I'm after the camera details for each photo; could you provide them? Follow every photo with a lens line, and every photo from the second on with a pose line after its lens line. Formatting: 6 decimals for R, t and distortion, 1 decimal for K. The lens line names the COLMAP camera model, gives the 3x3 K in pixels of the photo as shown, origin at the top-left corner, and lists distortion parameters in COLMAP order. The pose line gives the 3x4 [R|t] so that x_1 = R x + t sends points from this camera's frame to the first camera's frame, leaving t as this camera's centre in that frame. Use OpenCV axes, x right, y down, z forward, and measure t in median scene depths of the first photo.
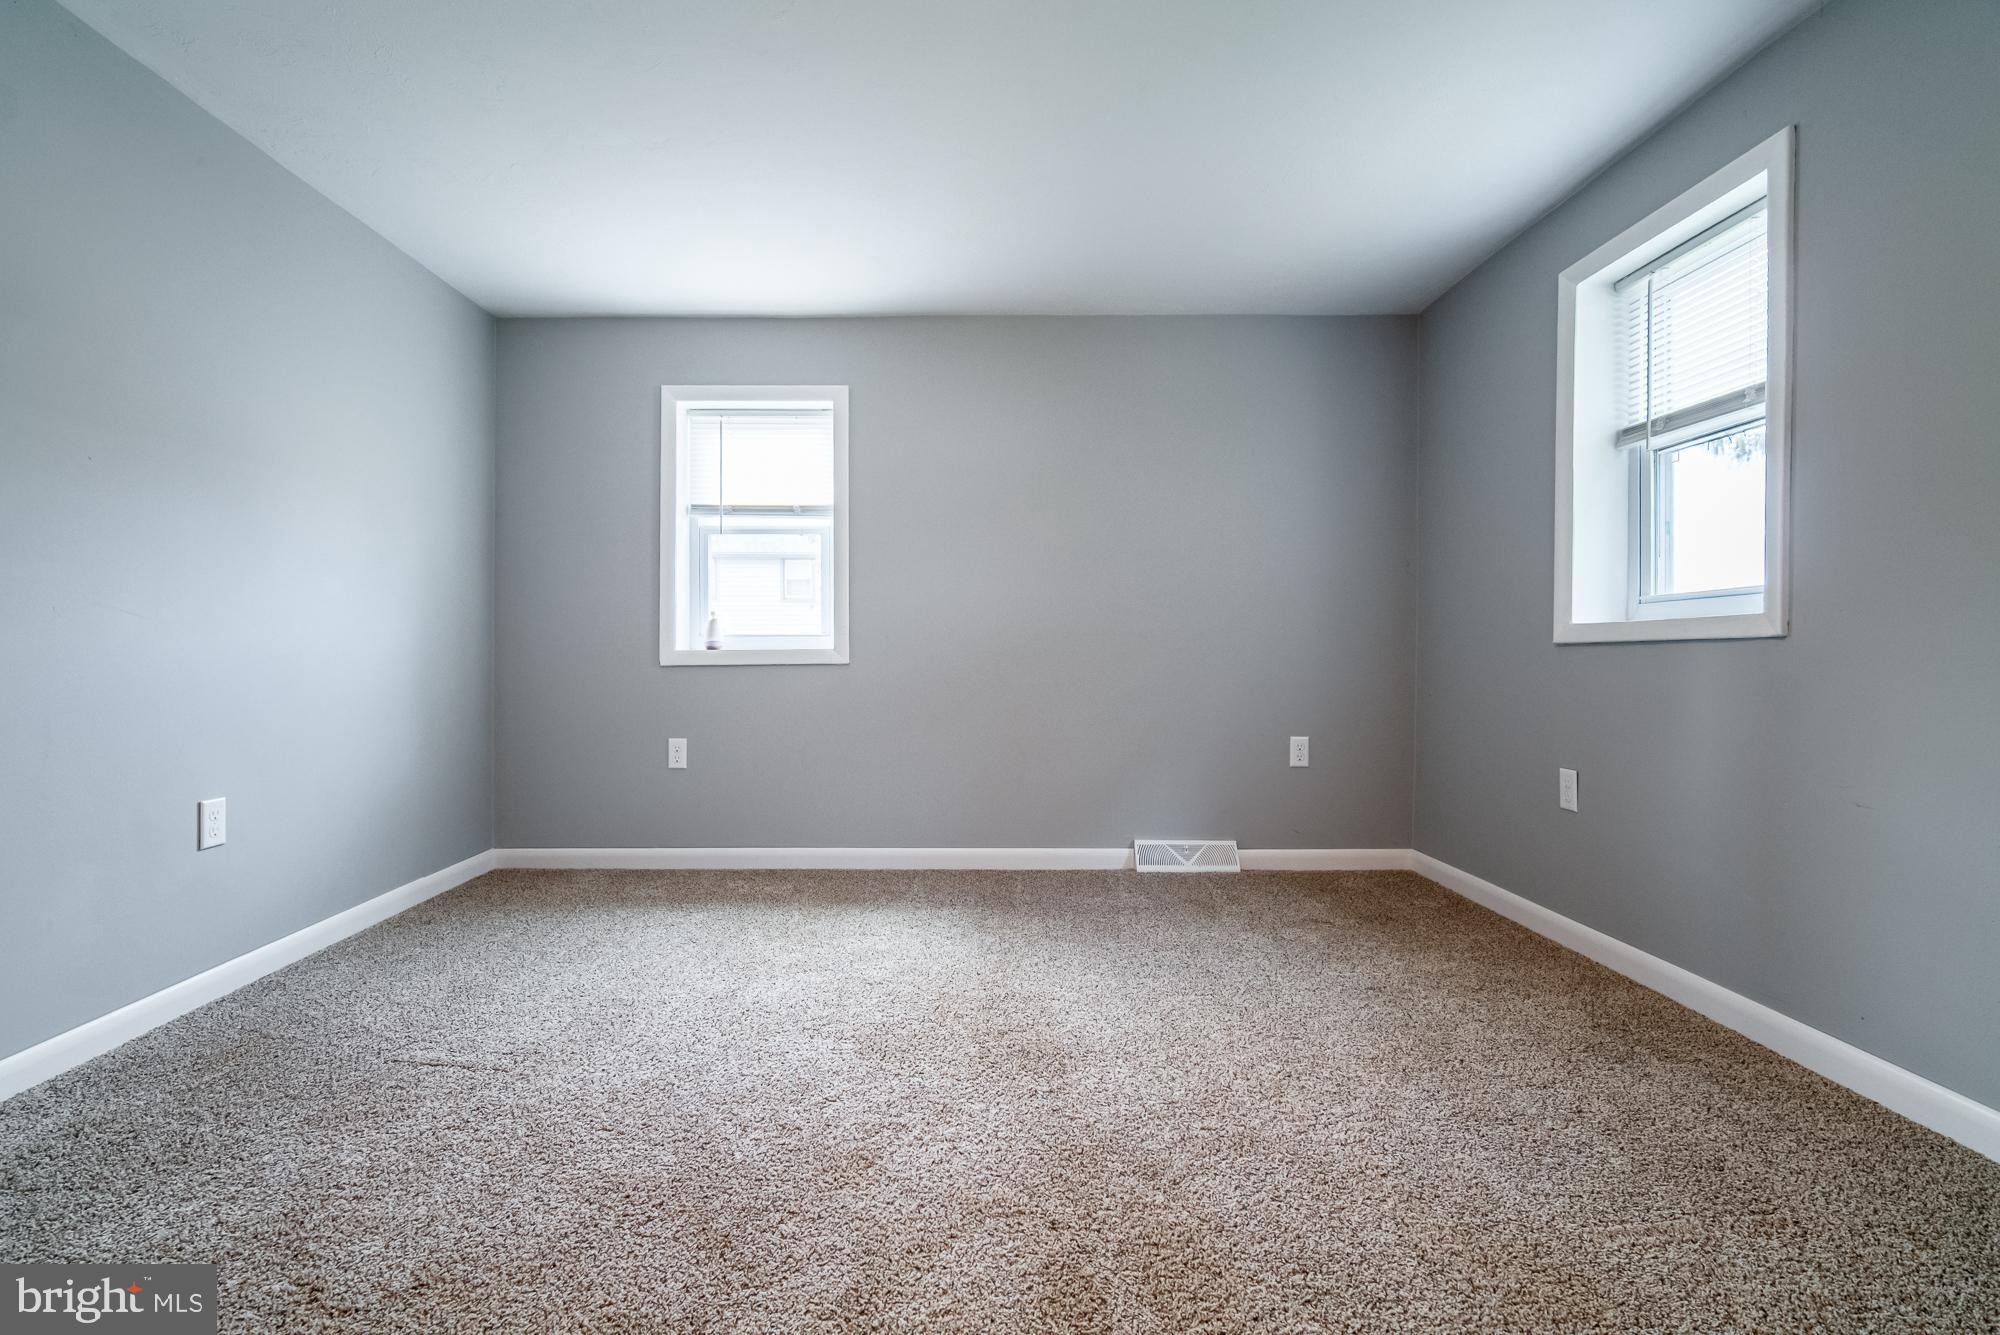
lens RADIAL K [[877.4, 0, 1000.0], [0, 877.4, 667.5], [0, 0, 1]] dist [-0.016718, 0.006135]
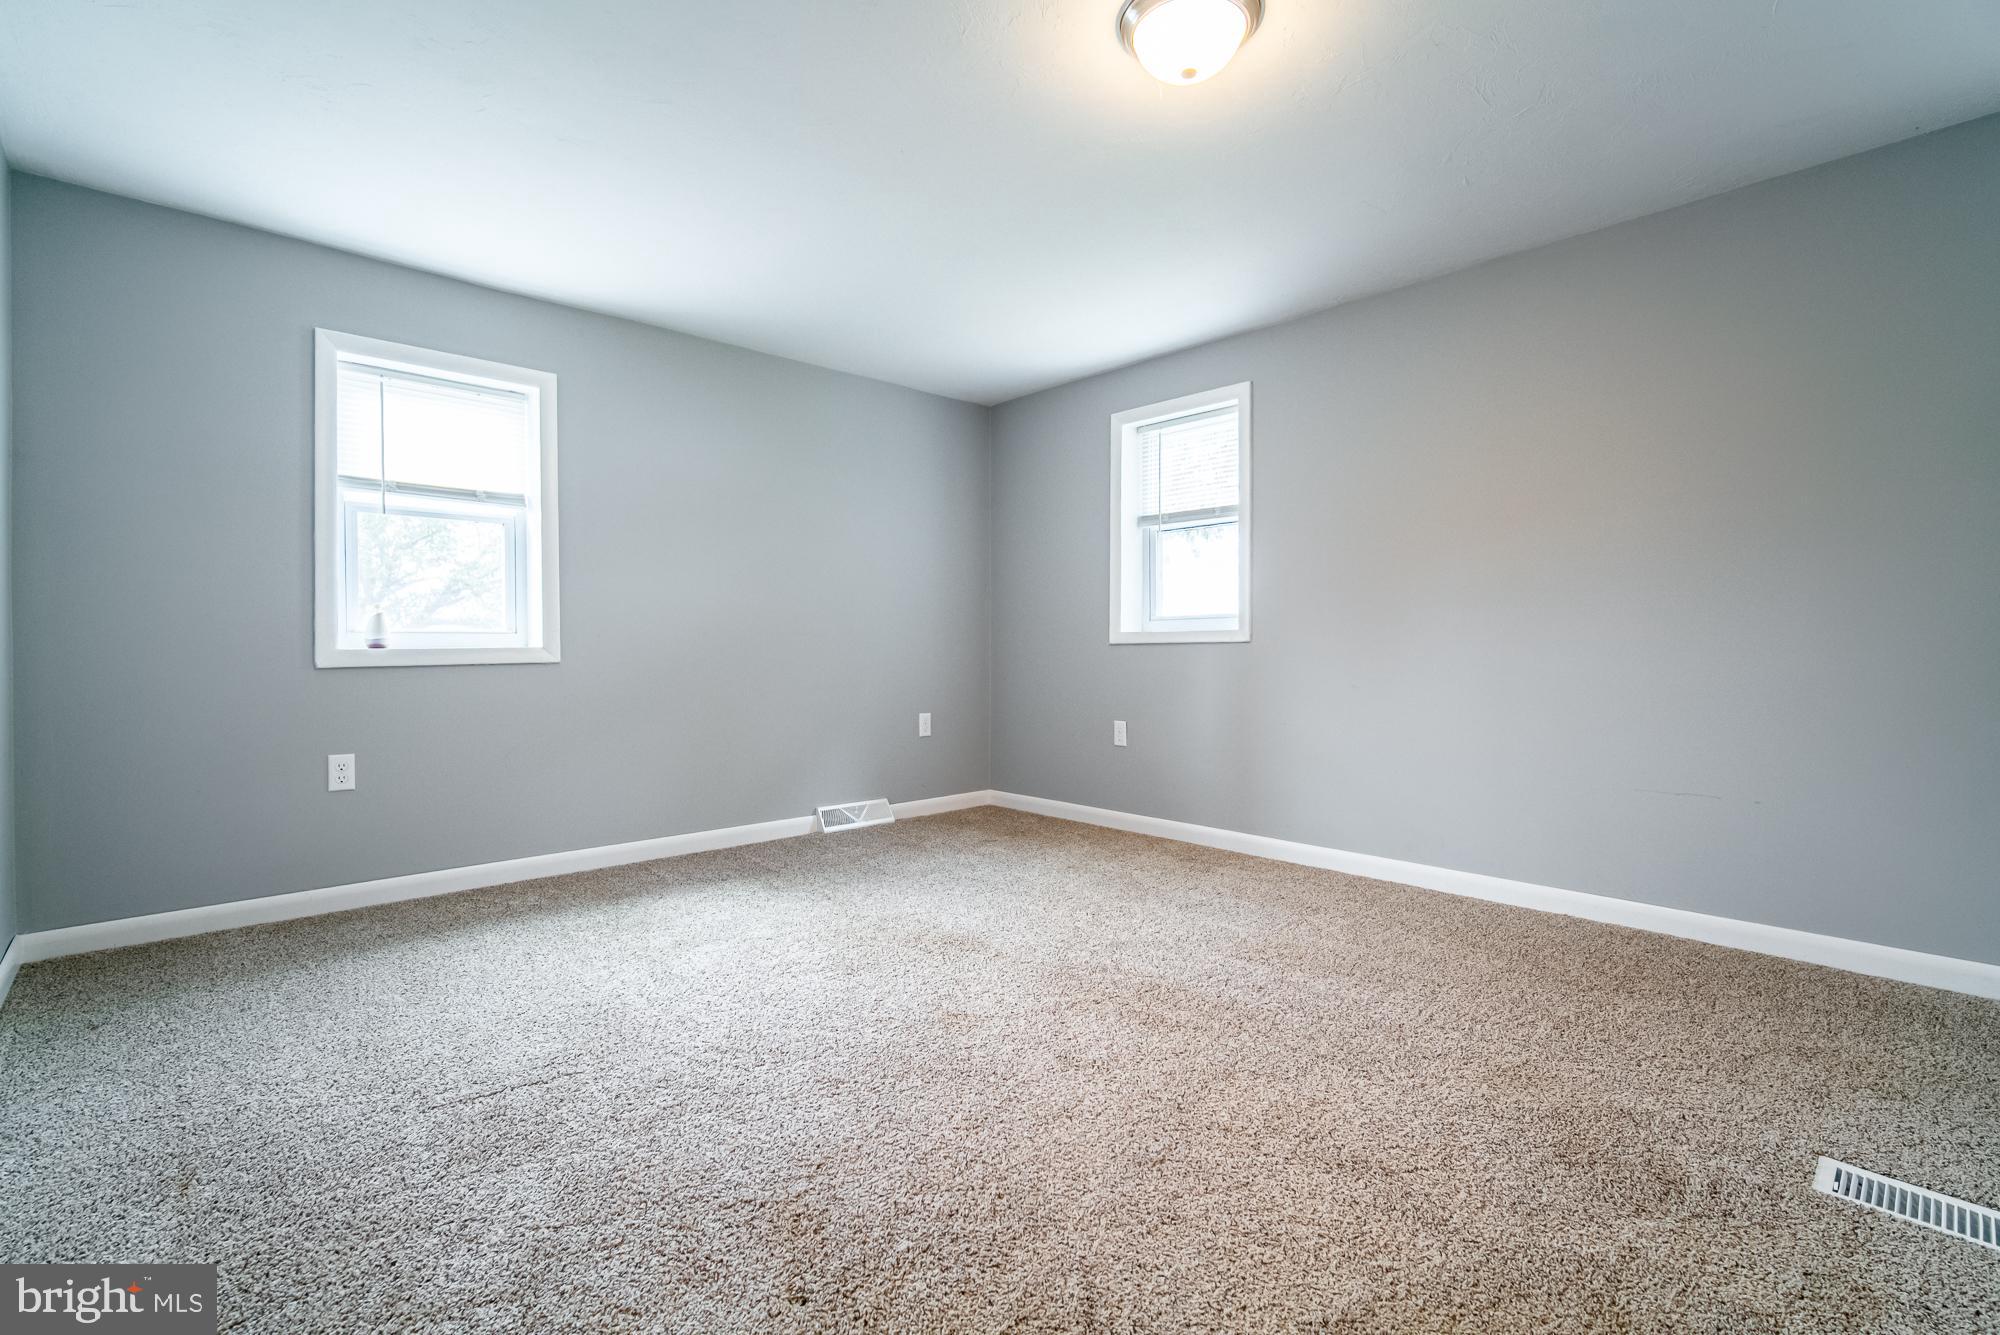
lens RADIAL K [[860.8, 0, 1000.0], [0, 860.8, 667.5], [0, 0, 1]] dist [-0.010661, 0.000622]
pose [[0.738241, -0.017572, 0.674308, -0.461079], [0.011842, 0.999844, 0.013091, -0.005573], [-0.674433, -0.001679, 0.738334, -0.028706]]
